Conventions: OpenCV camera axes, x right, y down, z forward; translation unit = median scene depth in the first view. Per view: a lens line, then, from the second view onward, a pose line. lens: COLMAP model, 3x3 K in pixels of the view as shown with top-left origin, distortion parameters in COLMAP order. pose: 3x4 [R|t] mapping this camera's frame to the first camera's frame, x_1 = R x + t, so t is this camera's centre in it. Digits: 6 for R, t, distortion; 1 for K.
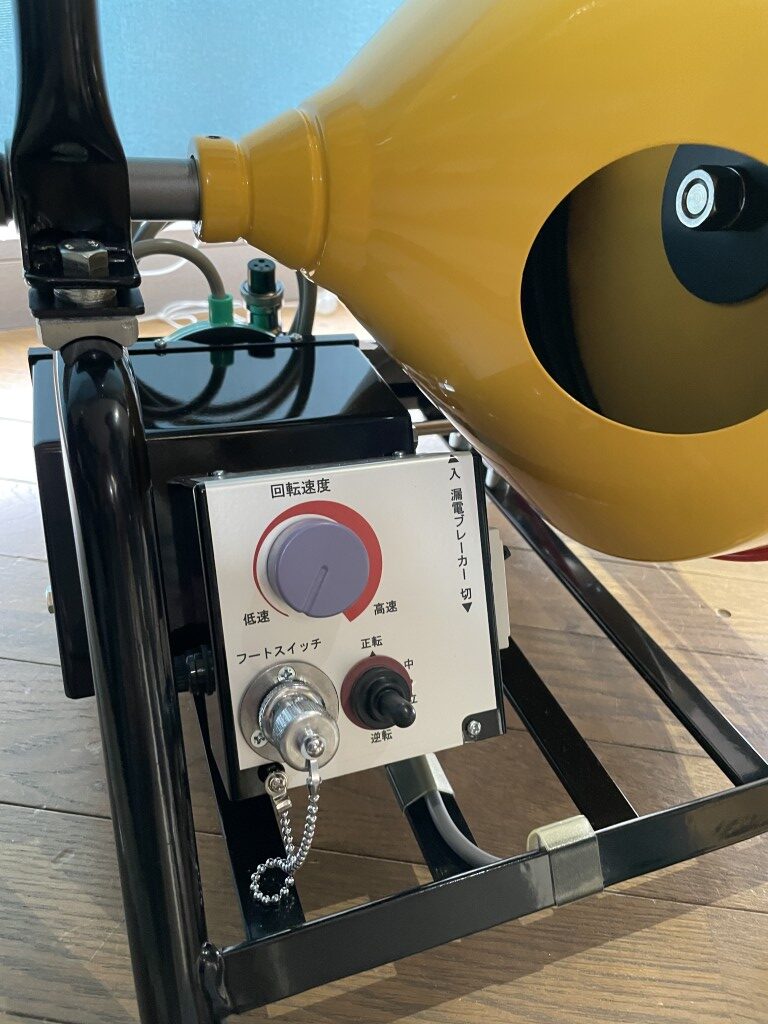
lens RADIAL K [[774.6, 0, 384.0], [0, 774.6, 512.0], [0, 0, 1]] dist [0.002291, -0.001492]
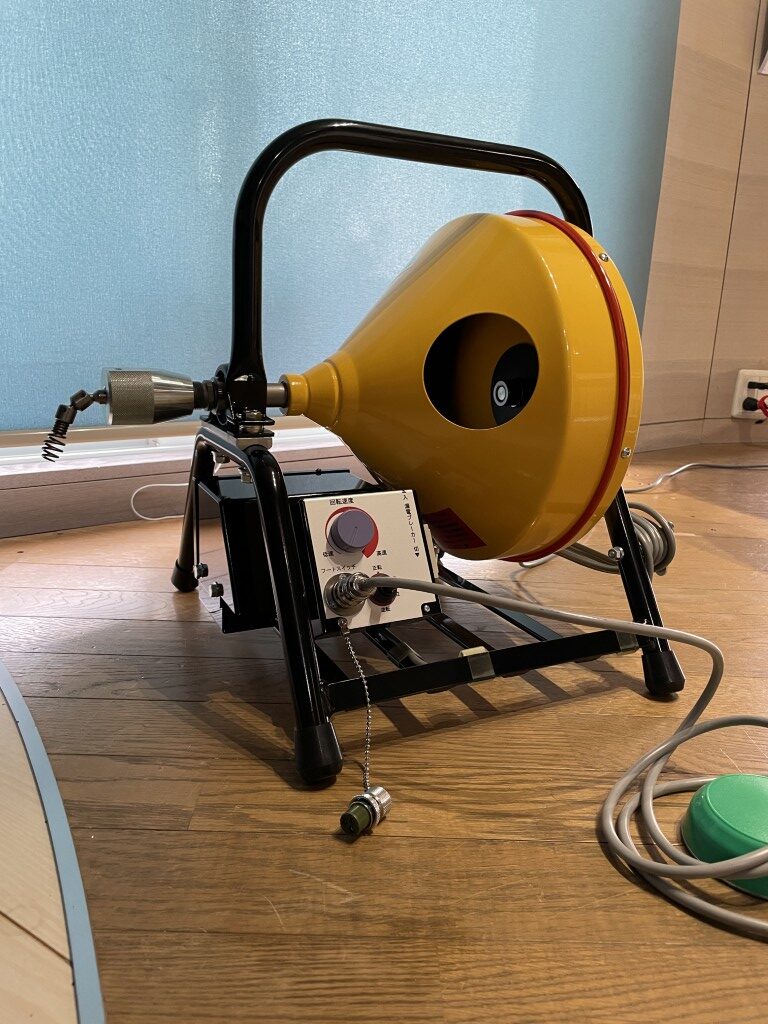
lens RADIAL K [[774.6, 0, 384.0], [0, 774.6, 512.0], [0, 0, 1]] dist [0.002291, -0.001492]
pose [[0.992569, -0.074654, 0.096093, -0.199535], [0.101840, 0.941859, -0.320203, 0.735300], [-0.066601, 0.327610, 0.942463, -1.176029]]
